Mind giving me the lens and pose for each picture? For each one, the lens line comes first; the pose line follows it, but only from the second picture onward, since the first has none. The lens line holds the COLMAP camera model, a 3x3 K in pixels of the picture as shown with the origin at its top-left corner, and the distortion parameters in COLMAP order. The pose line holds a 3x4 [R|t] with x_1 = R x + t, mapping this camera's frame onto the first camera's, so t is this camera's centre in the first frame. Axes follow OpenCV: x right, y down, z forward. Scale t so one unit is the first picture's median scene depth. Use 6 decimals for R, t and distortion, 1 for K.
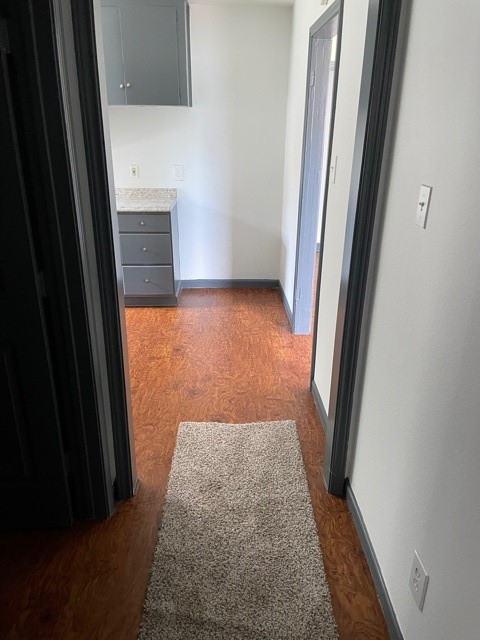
lens RADIAL K [[488.4, 0, 240.4], [0, 488.4, 319.2], [0, 0, 1]] dist [0.094616, -0.098108]
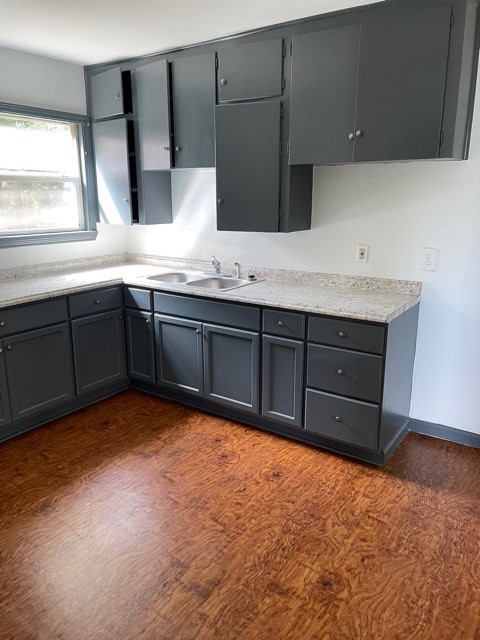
lens RADIAL K [[488.4, 0, 234.9], [0, 488.4, 316.7], [0, 0, 1]] dist [0.094616, -0.098108]
pose [[0.807604, 0.141832, -0.572415, 0.053854], [-0.210439, 0.976055, -0.055057, -0.148182], [0.550900, 0.164923, 0.818113, 0.378618]]
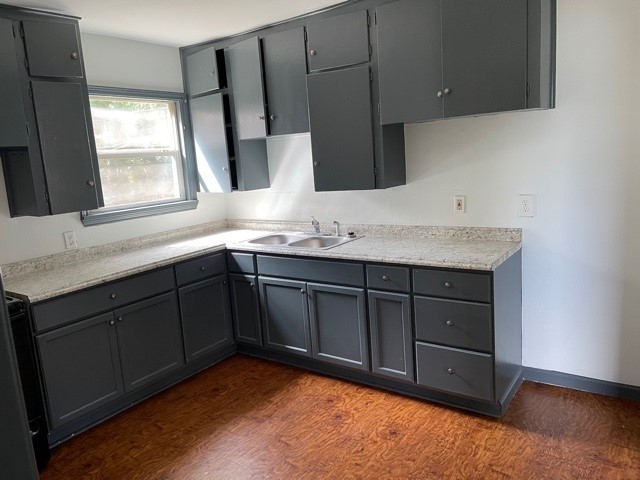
lens RADIAL K [[488.4, 0, 317.0], [0, 488.4, 236.9], [0, 0, 1]] dist [0.094616, -0.098108]
pose [[0.800683, 0.042606, -0.597571, 0.049277], [-0.149068, 0.980265, -0.129844, -0.142765], [0.580246, 0.193043, 0.791233, 0.360639]]
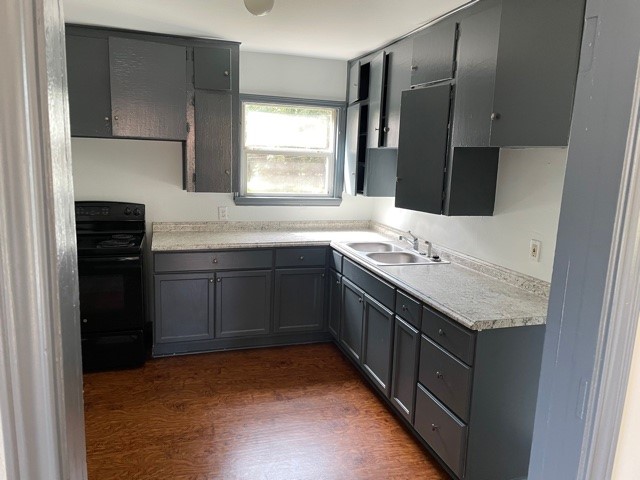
lens RADIAL K [[488.4, 0, 325.8], [0, 488.4, 236.3], [0, 0, 1]] dist [0.094616, -0.098108]
pose [[0.280930, 0.167214, -0.945049, 0.294172], [-0.382379, 0.922674, 0.049588, -0.270464], [0.880264, 0.347436, 0.323146, 0.635567]]
